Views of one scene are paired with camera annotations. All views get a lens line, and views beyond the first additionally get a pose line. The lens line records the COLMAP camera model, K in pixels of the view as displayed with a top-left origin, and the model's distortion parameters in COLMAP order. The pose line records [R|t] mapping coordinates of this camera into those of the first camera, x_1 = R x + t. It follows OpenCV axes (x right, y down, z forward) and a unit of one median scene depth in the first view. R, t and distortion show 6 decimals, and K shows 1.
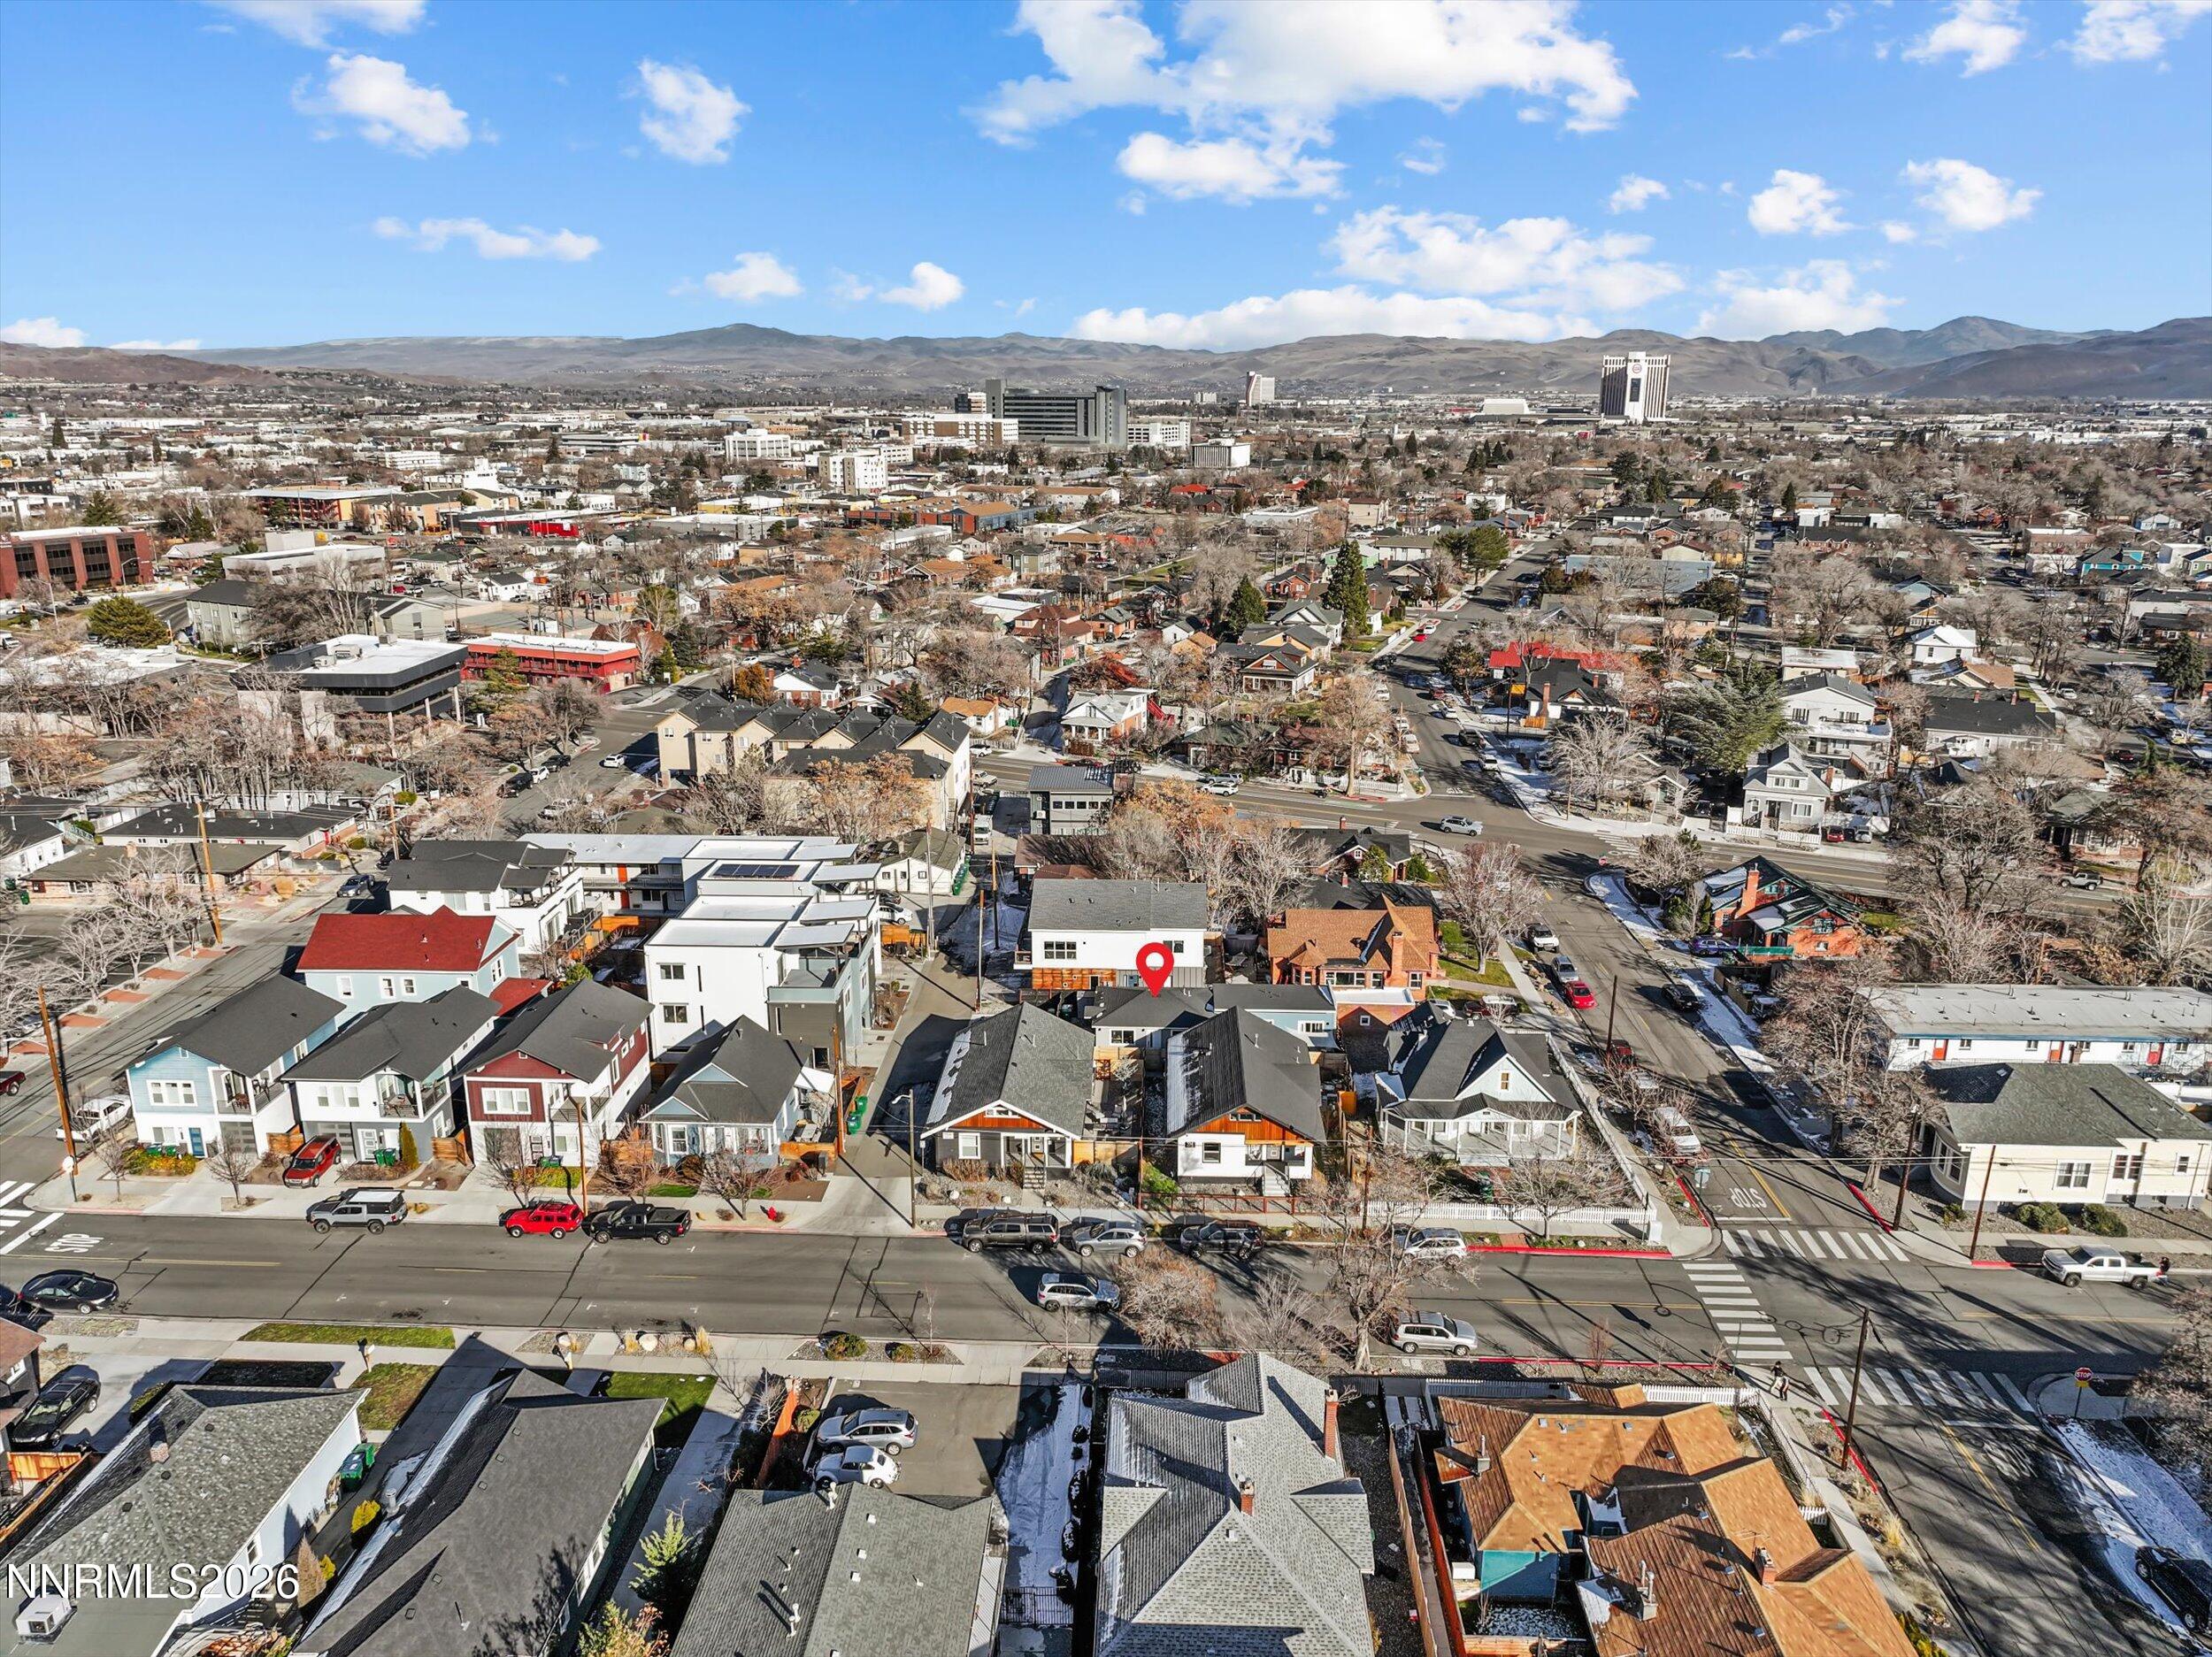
lens RADIAL K [[1549.5, 0, 1116.7], [0, 1549.5, 829.6], [0, 0, 1]] dist [0.006294, 0.008174]
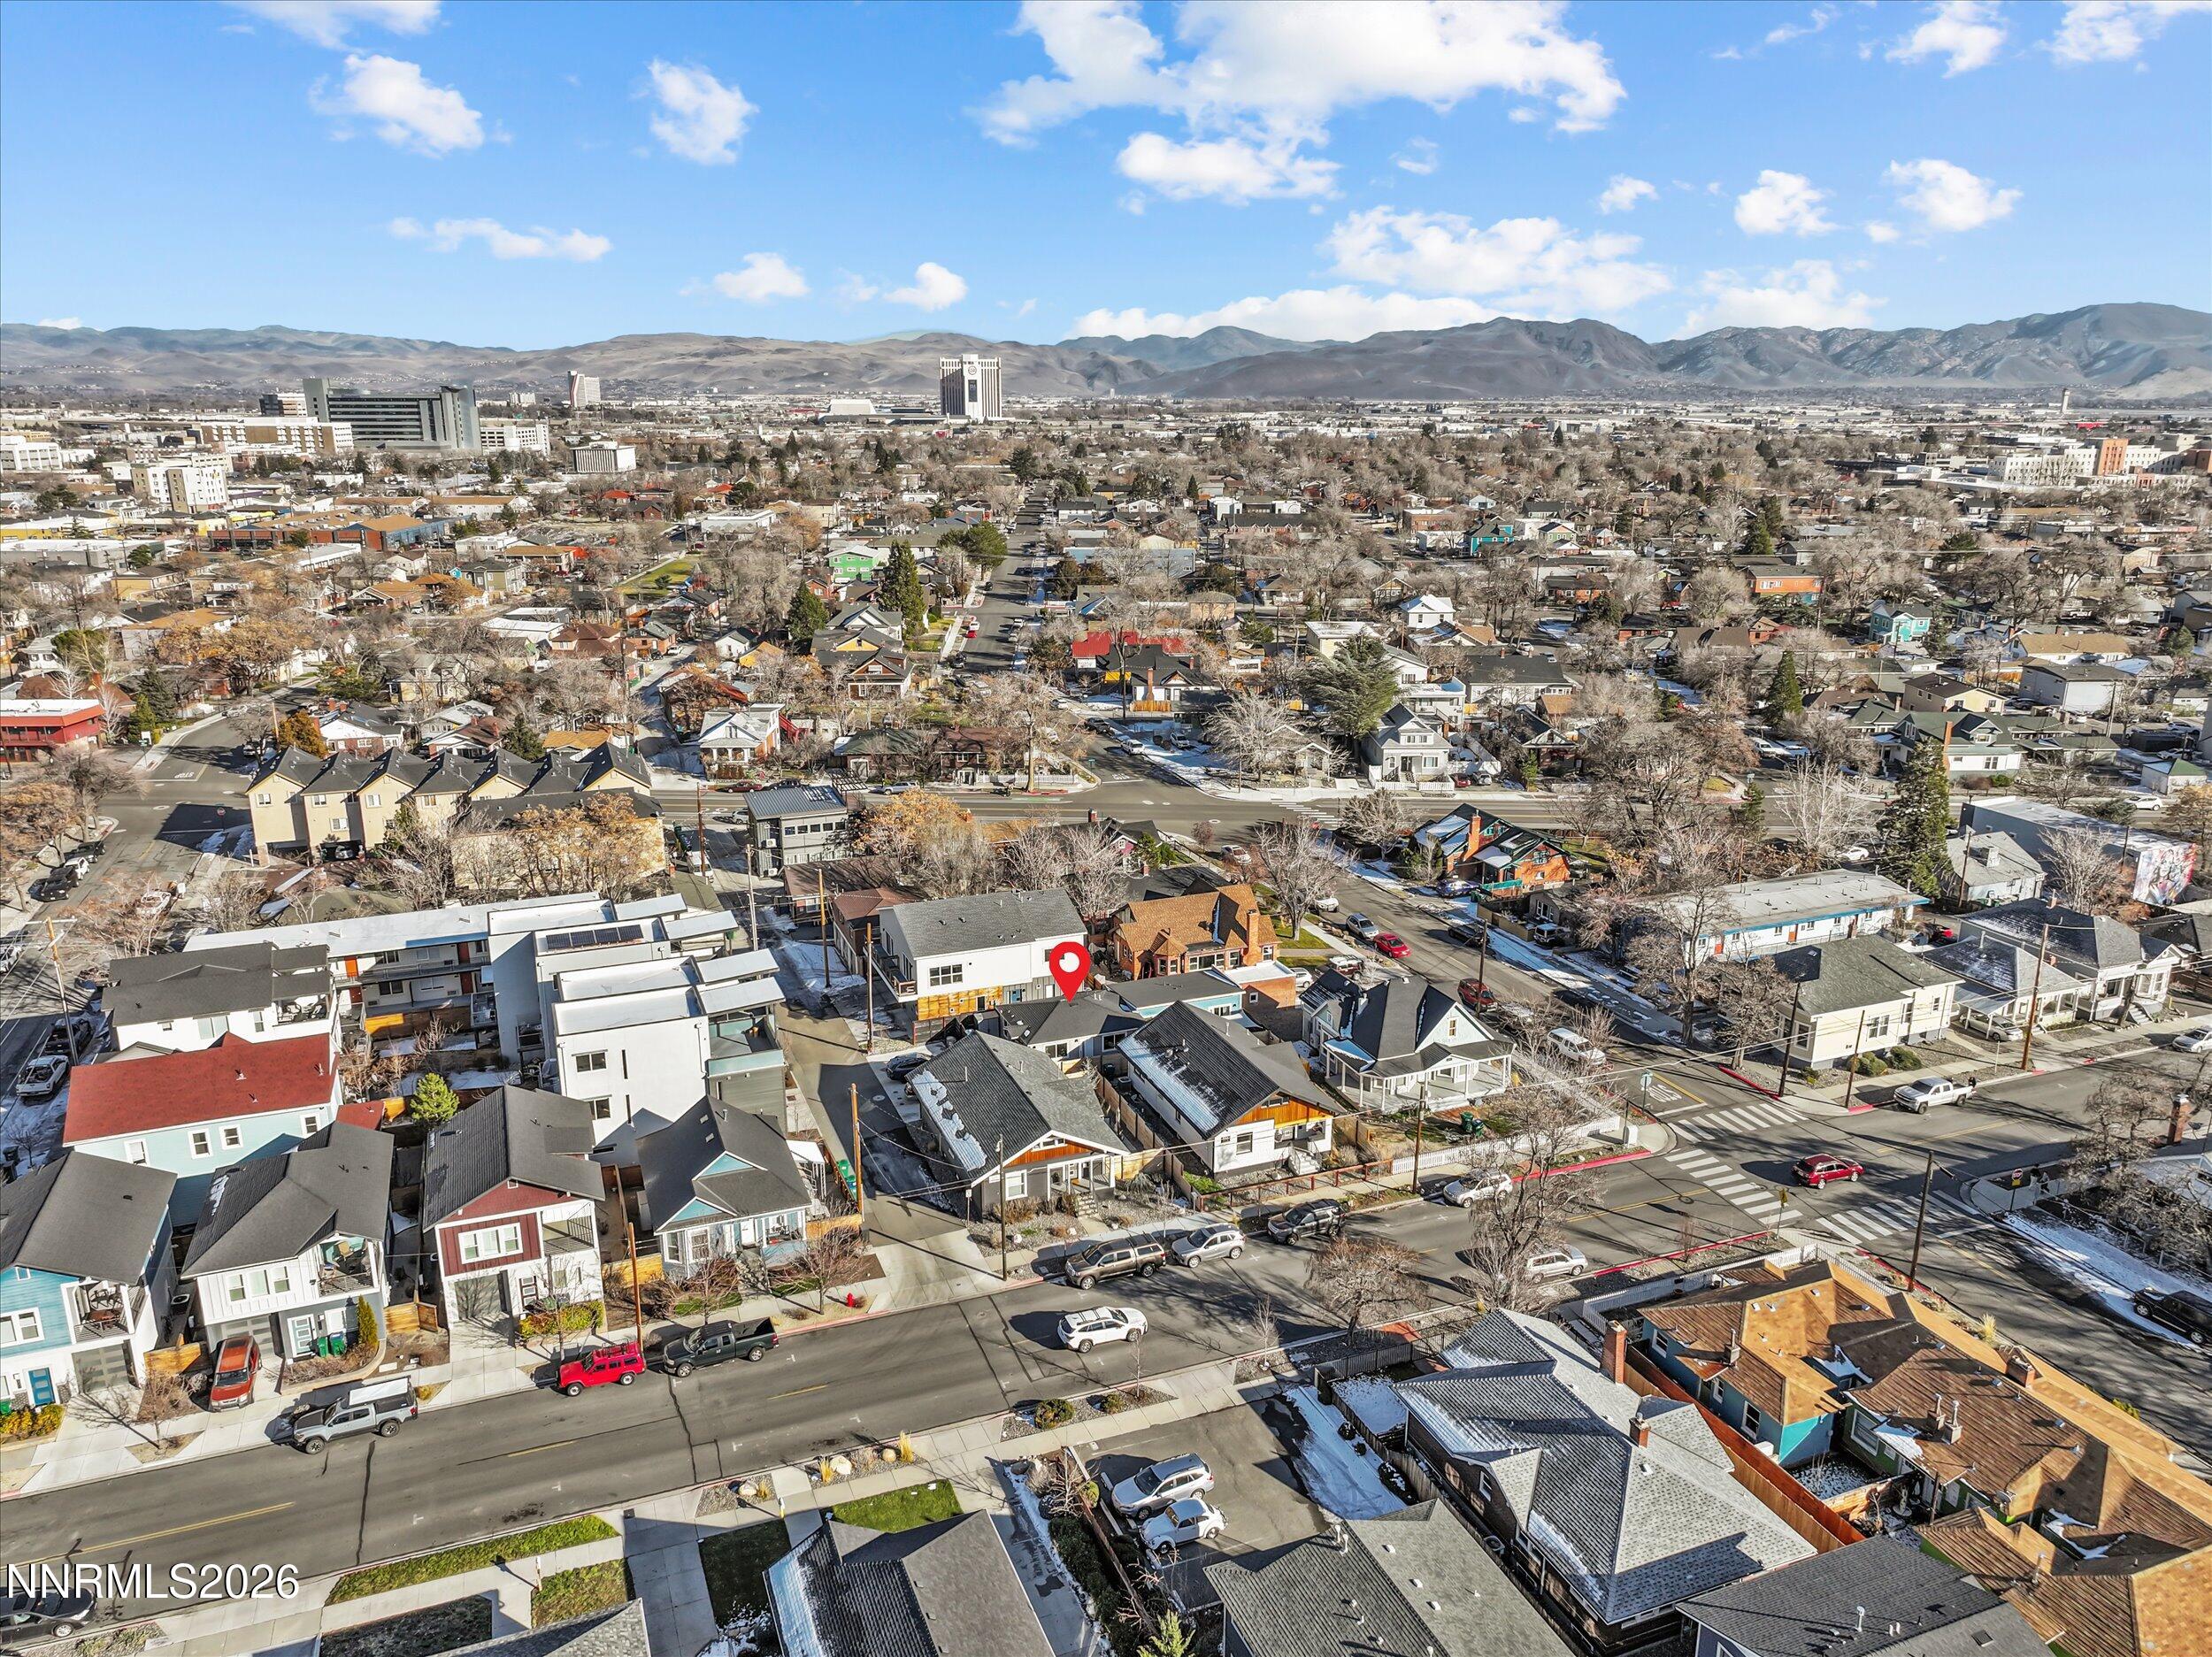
lens RADIAL K [[1549.5, 0, 1116.7], [0, 1549.5, 829.6], [0, 0, 1]] dist [0.006294, 0.008174]
pose [[0.914548, -0.111630, 0.388768, -0.301038], [0.111759, 0.993484, 0.022361, -0.021020], [-0.388731, 0.022998, 0.921064, 0.075058]]
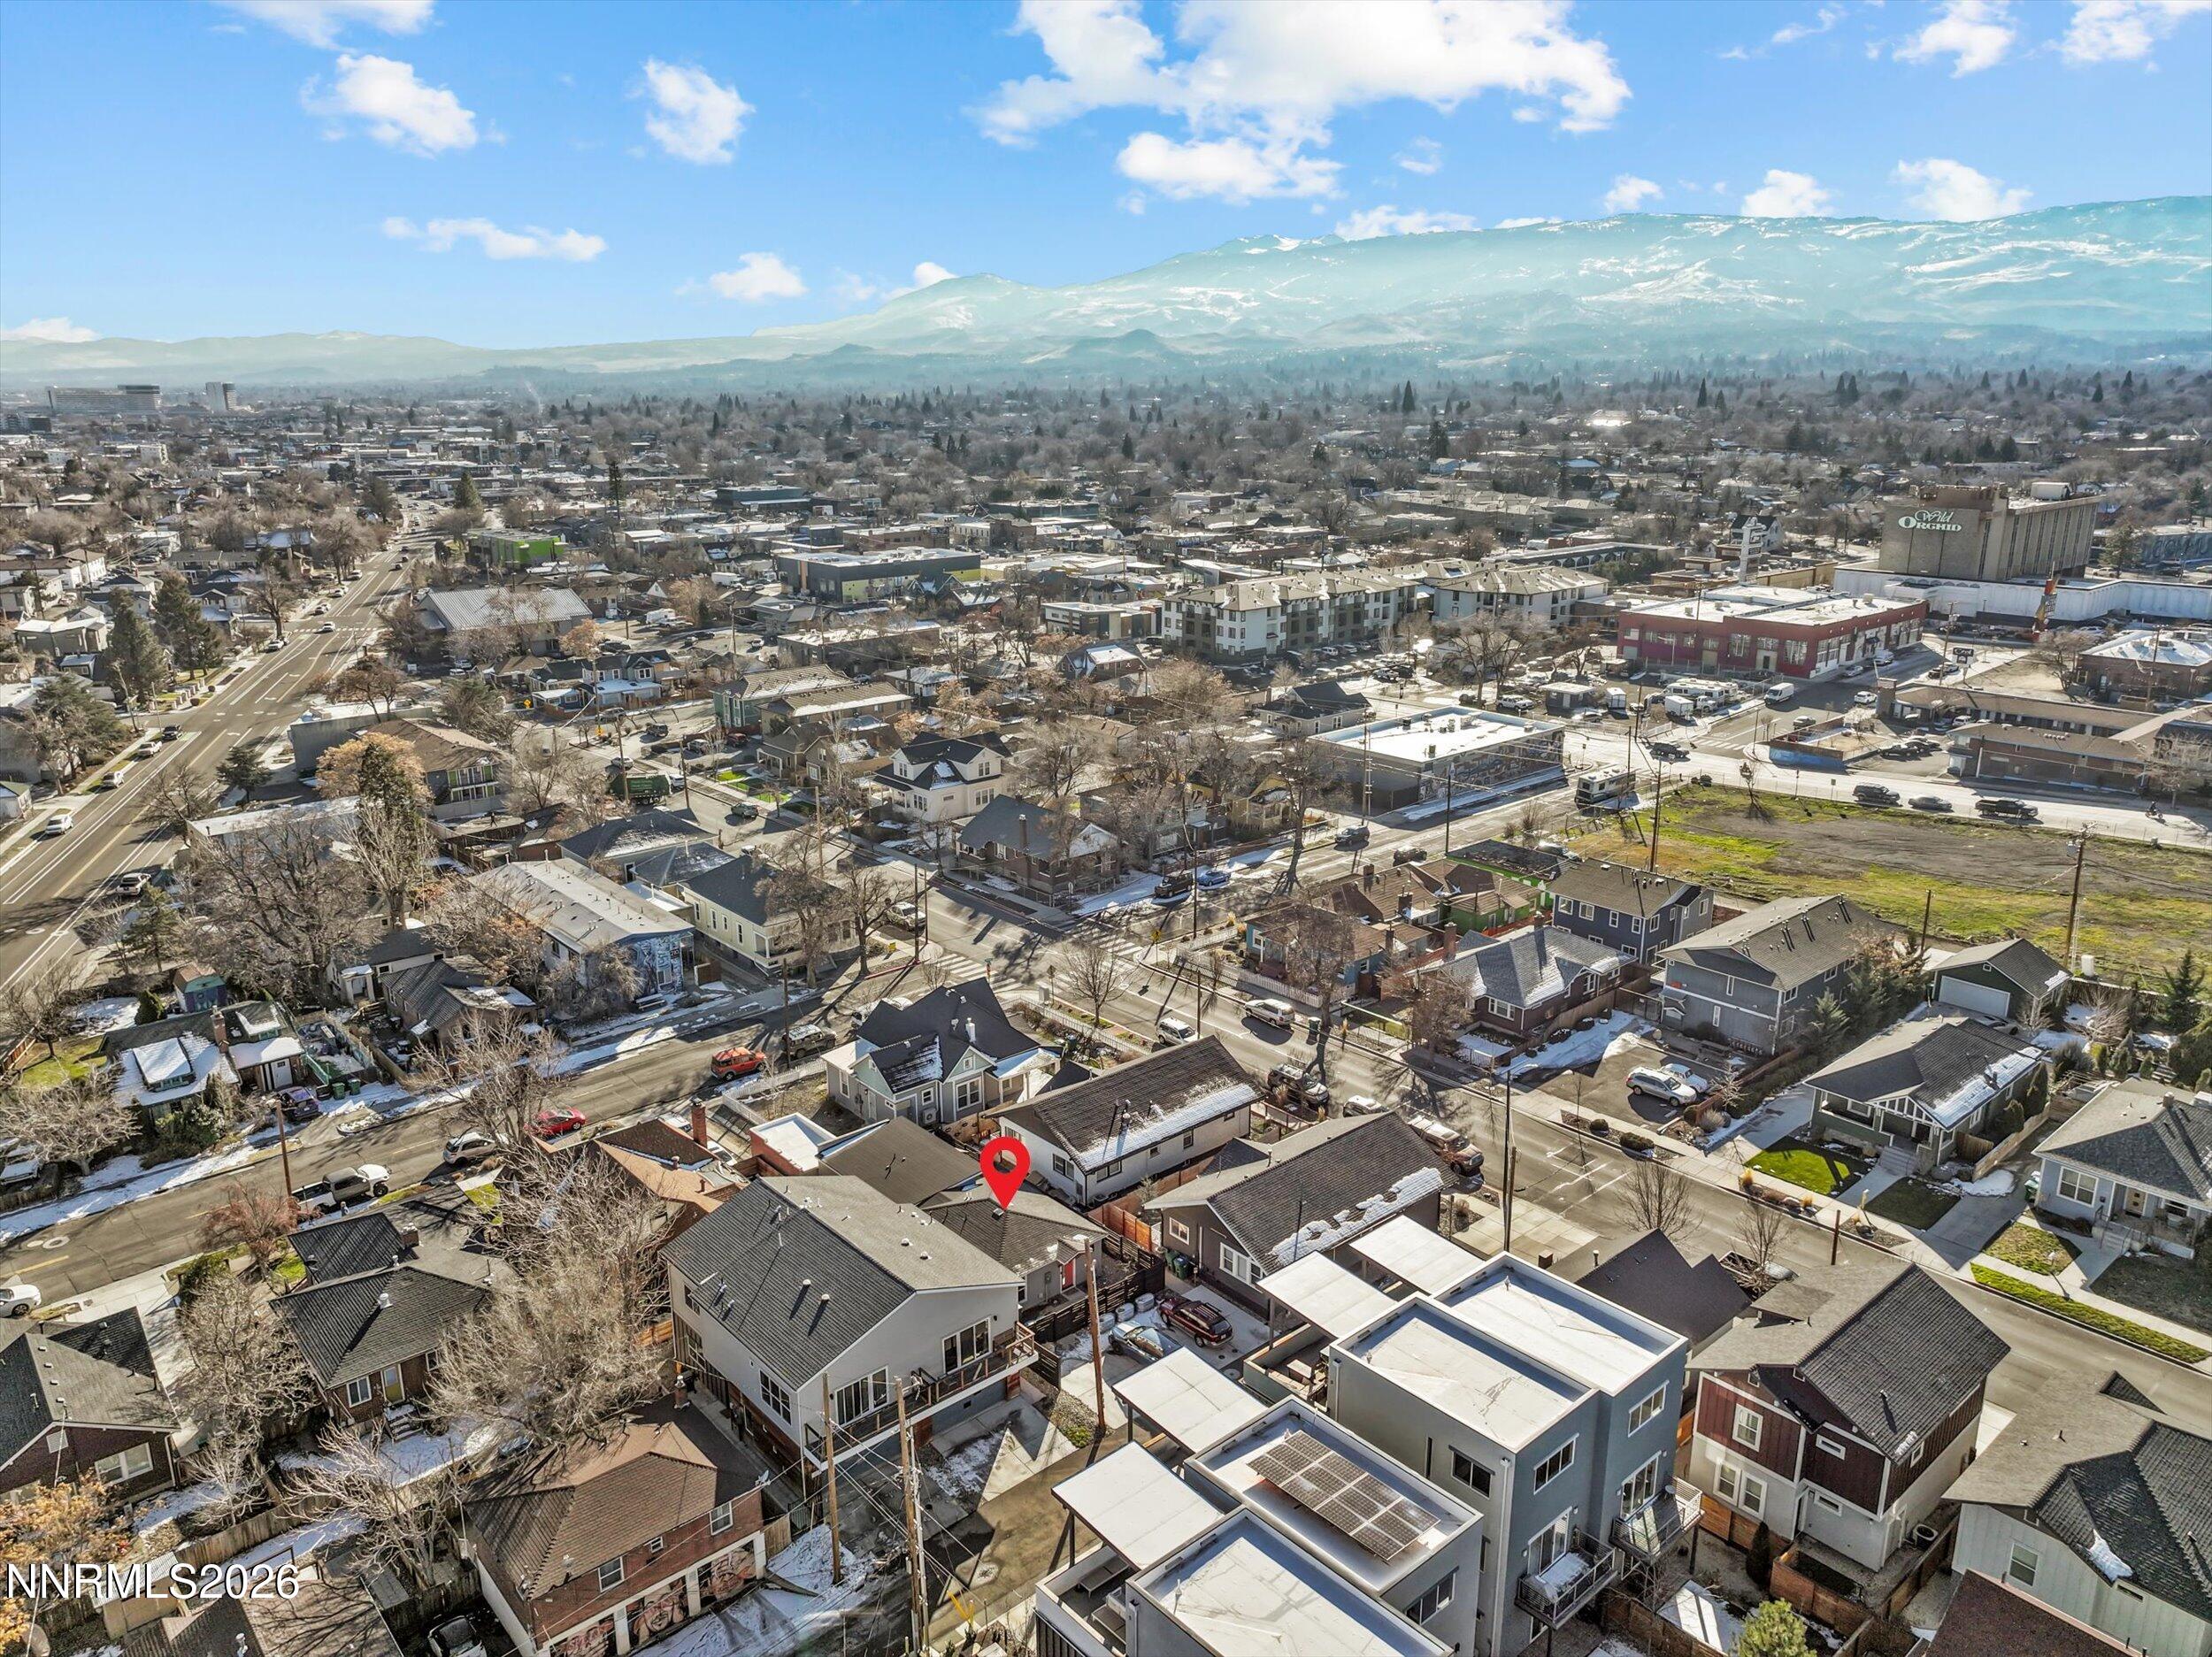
lens RADIAL K [[1549.5, 0, 1116.7], [0, 1549.5, 829.6], [0, 0, 1]] dist [0.006294, 0.008174]
pose [[-0.688538, -0.200815, 0.696842, -0.461884], [0.200259, 0.870883, 0.448842, -0.348563], [-0.697002, 0.448593, -0.559422, 1.221810]]
